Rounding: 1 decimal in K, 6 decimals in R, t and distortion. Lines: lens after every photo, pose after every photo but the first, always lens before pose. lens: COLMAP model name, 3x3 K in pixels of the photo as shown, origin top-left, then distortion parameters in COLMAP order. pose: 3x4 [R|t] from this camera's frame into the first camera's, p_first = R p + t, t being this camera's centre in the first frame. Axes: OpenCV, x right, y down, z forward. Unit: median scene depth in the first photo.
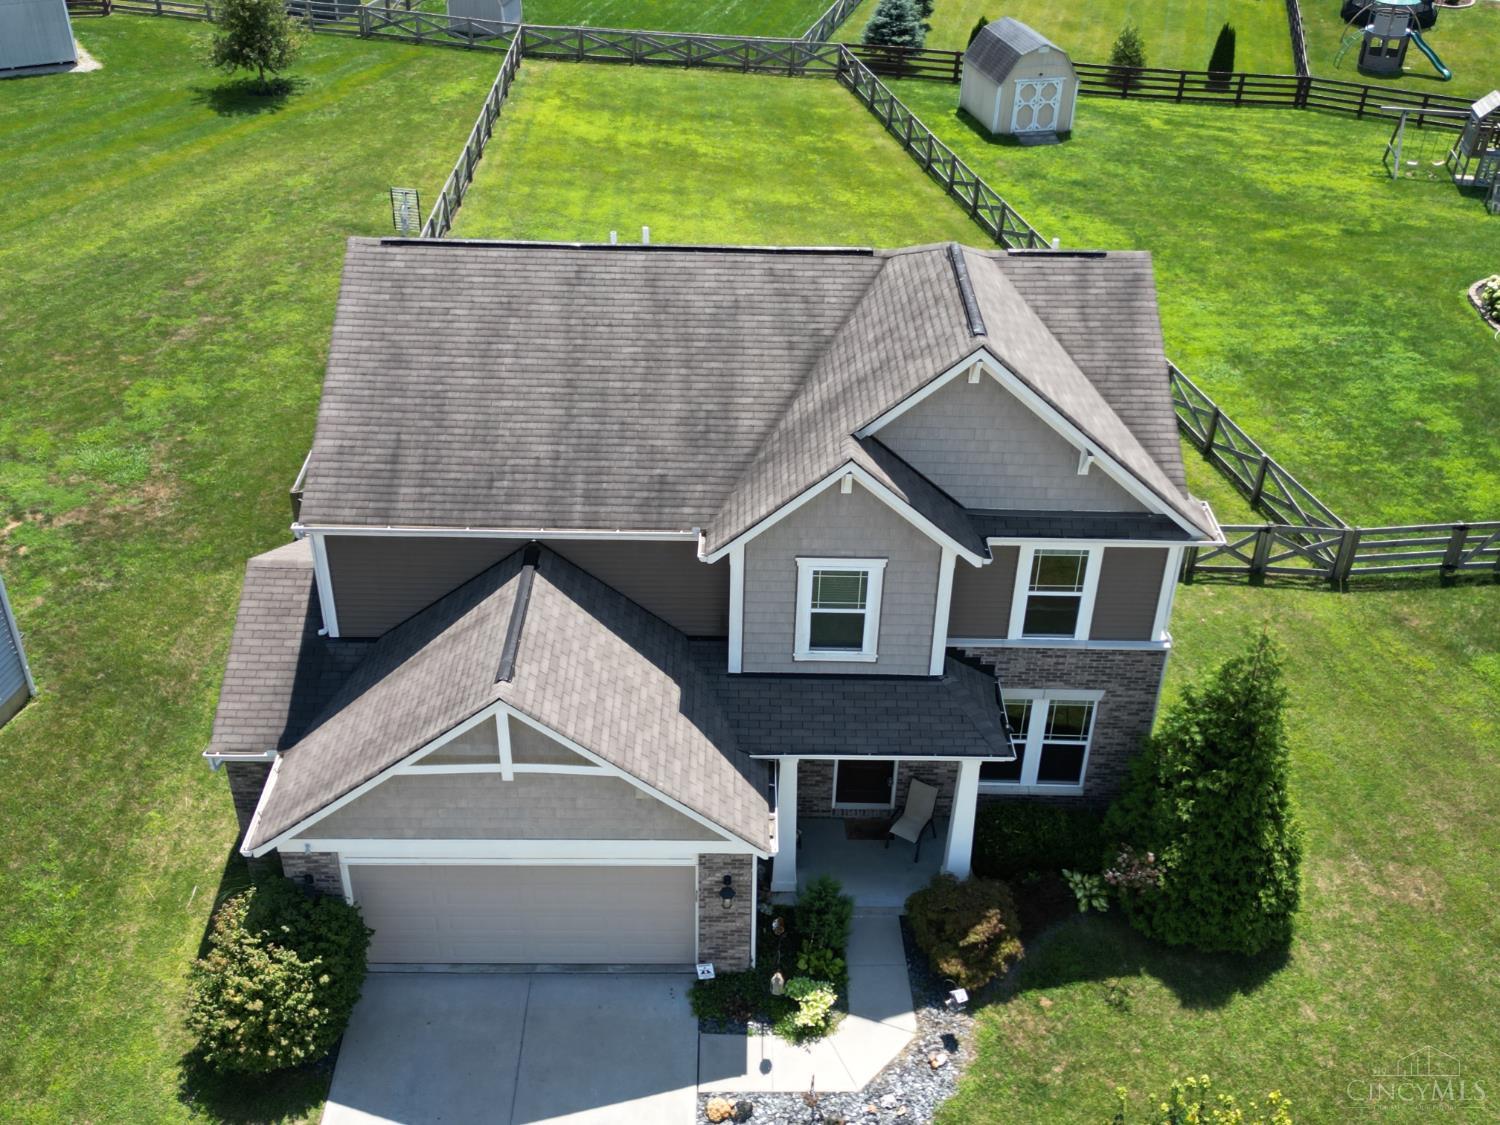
lens RADIAL K [[1522.4, 0, 749.9], [0, 1522.4, 564.3], [0, 0, 1]] dist [0.050893, 0.000000]
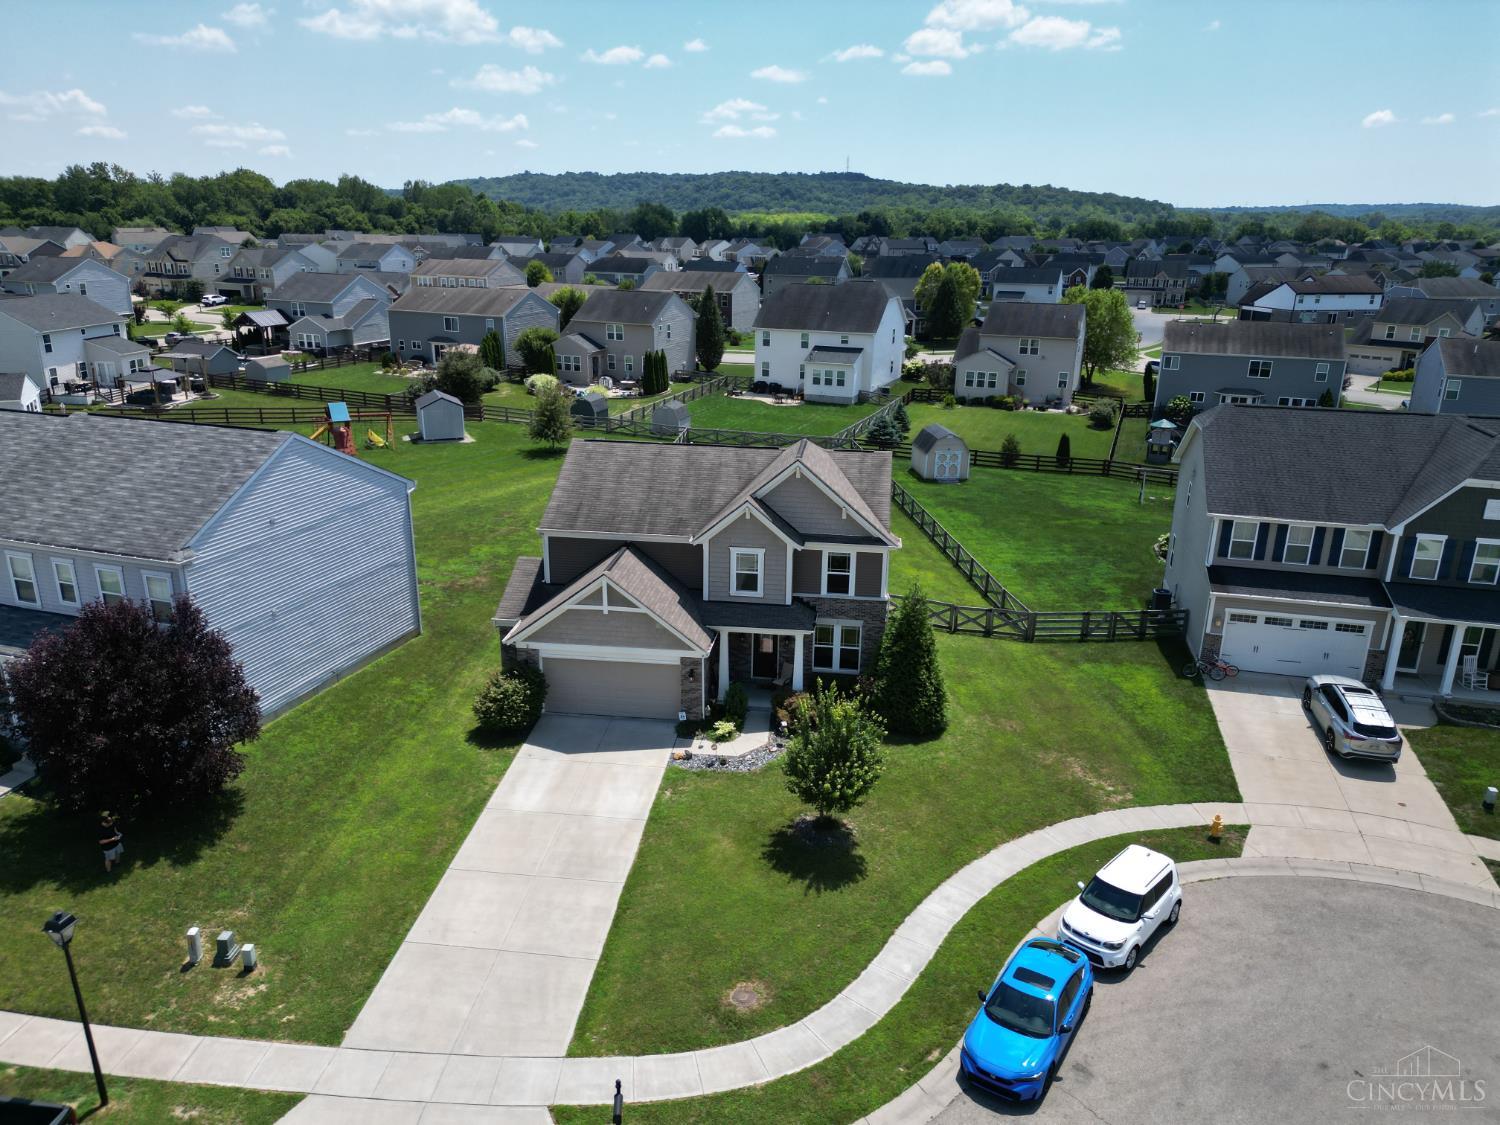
lens RADIAL K [[1052.8, 0, 750.5], [0, 1052.8, 567.0], [0, 0, 1]] dist [0.091068, -0.006478]
pose [[0.992841, 0.033618, -0.114613, 0.251159], [-0.062752, 0.963285, -0.261045, 0.453219], [0.101629, 0.266368, 0.958499, -0.618418]]
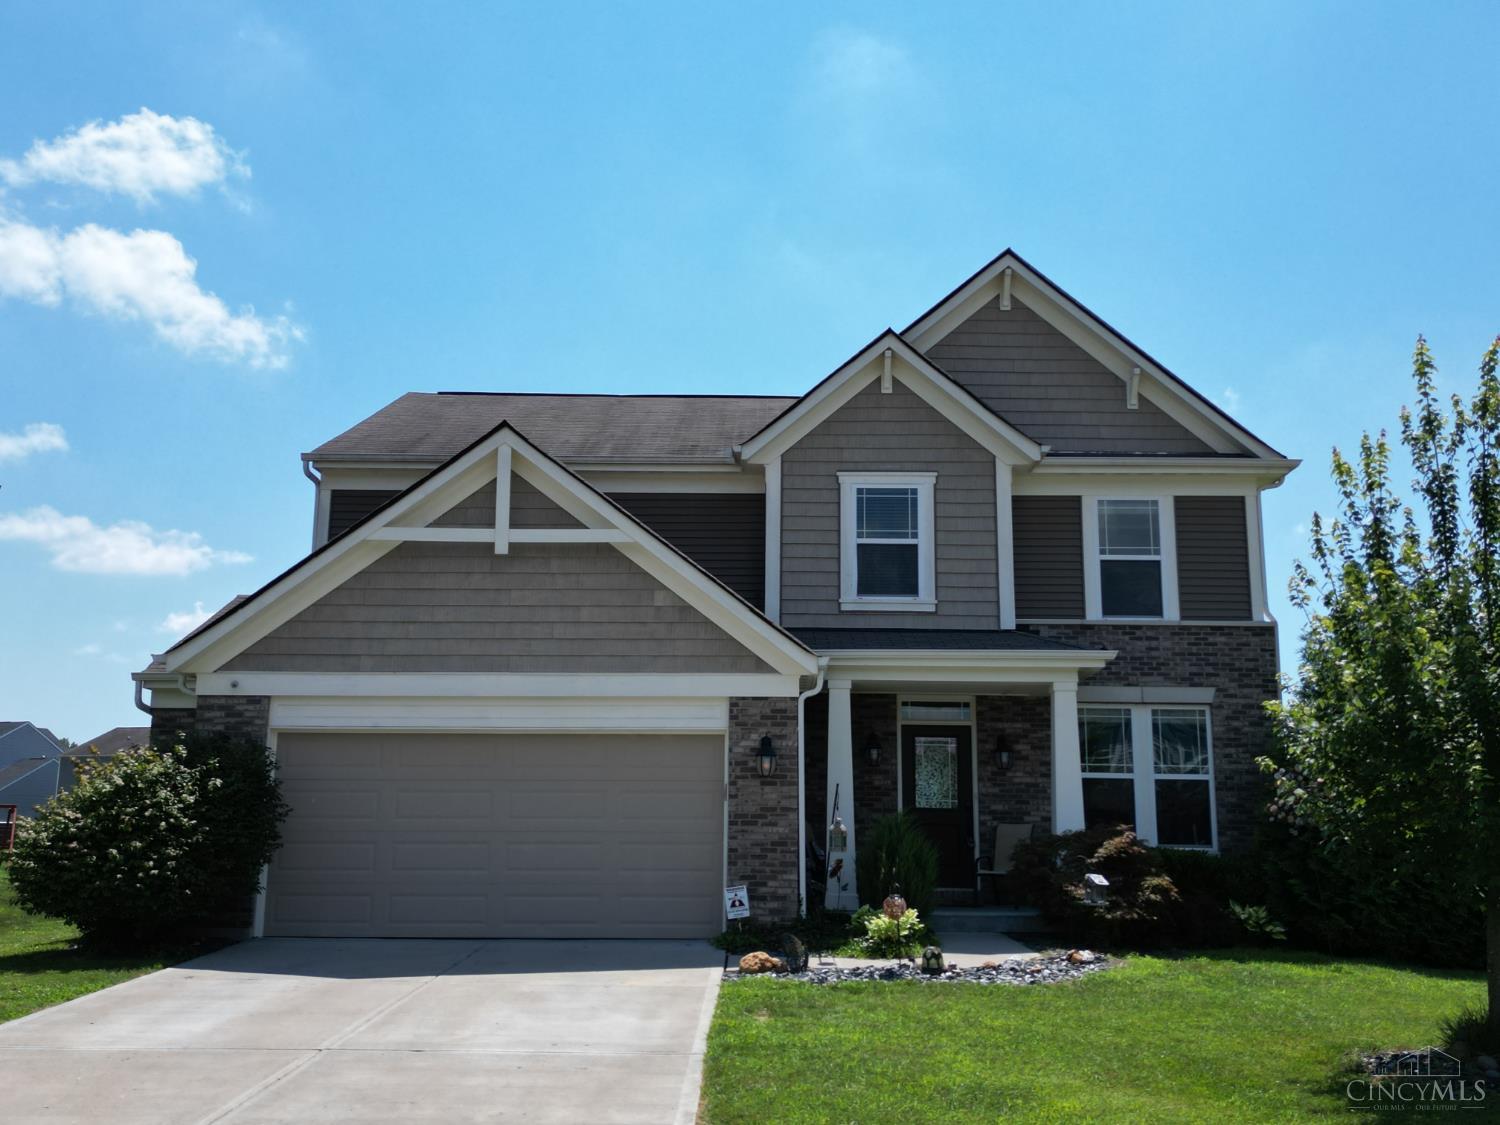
lens RADIAL K [[1420.9, 0, 742.0], [0, 1420.9, 561.0], [0, 0, 1]] dist [0.078606, 0.000000]
pose [[0.999775, -0.012451, -0.017145, -0.012718], [-0.003117, 0.713921, -0.700219, 0.604208], [0.020959, 0.700115, 0.713722, 0.397521]]
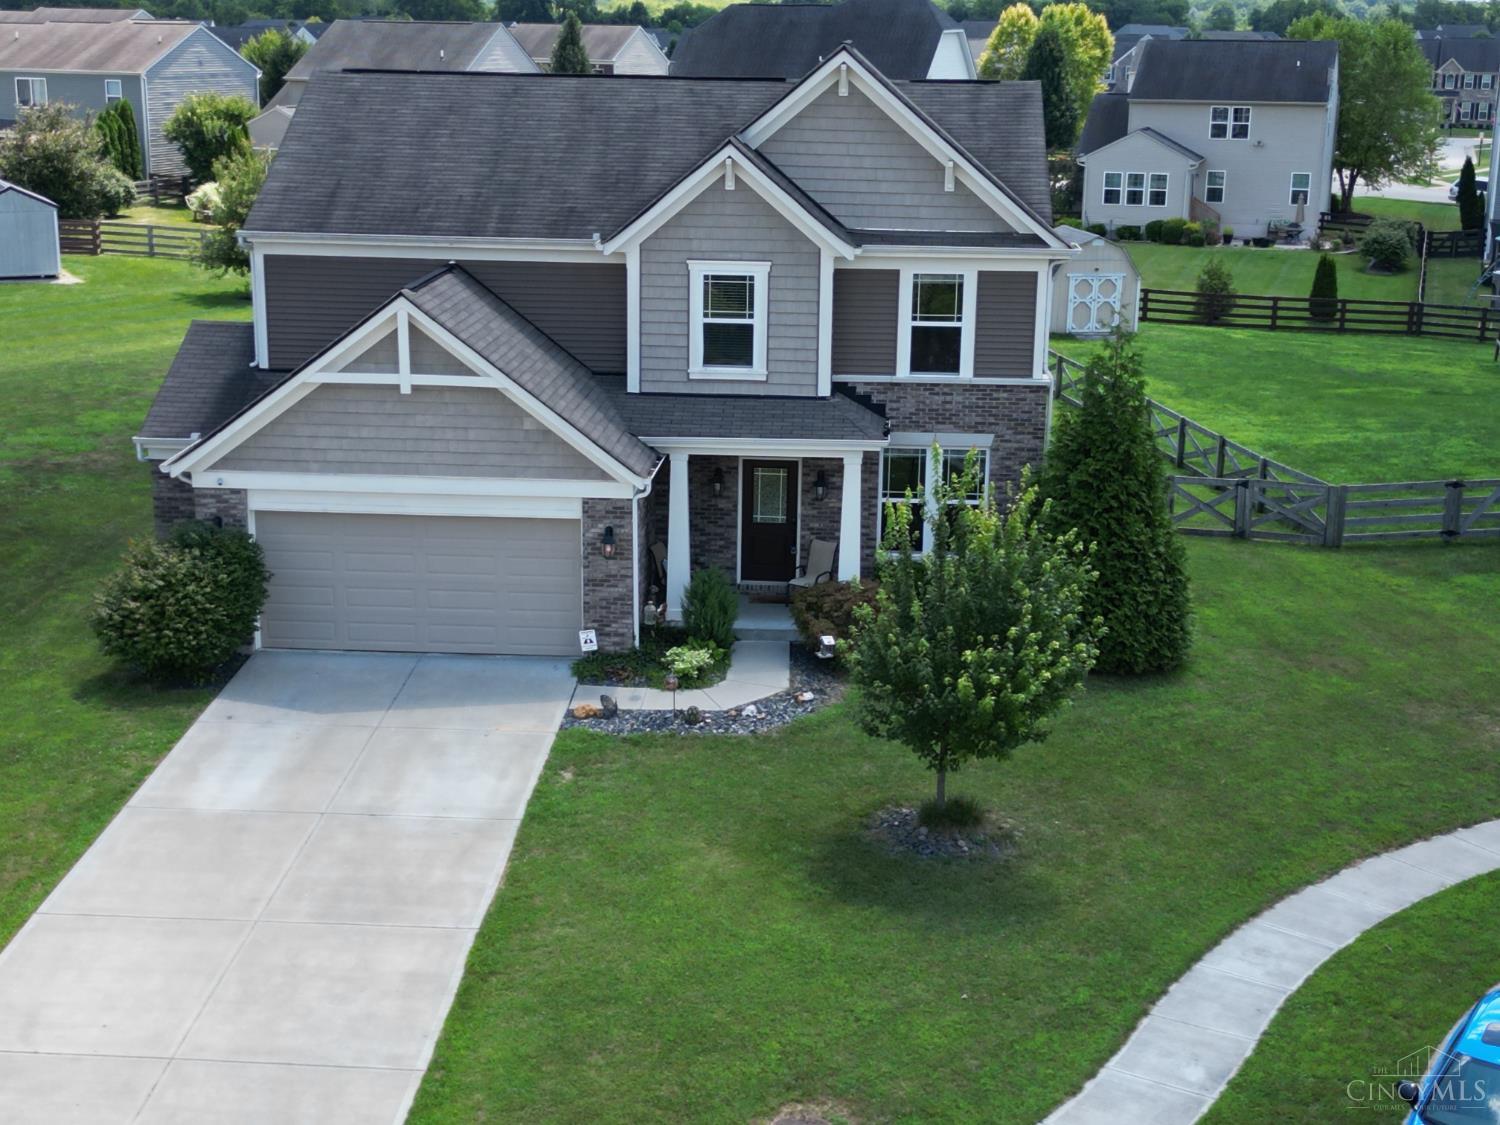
lens RADIAL K [[2088.7, 0, 748.8], [0, 2088.7, 592.8], [0, 0, 1]] dist [0.123111, 0.000000]
pose [[0.997925, 0.010637, -0.063503, 0.163323], [-0.030208, 0.948326, -0.315856, 0.658526], [0.056862, 0.317119, 0.946680, -0.328143]]
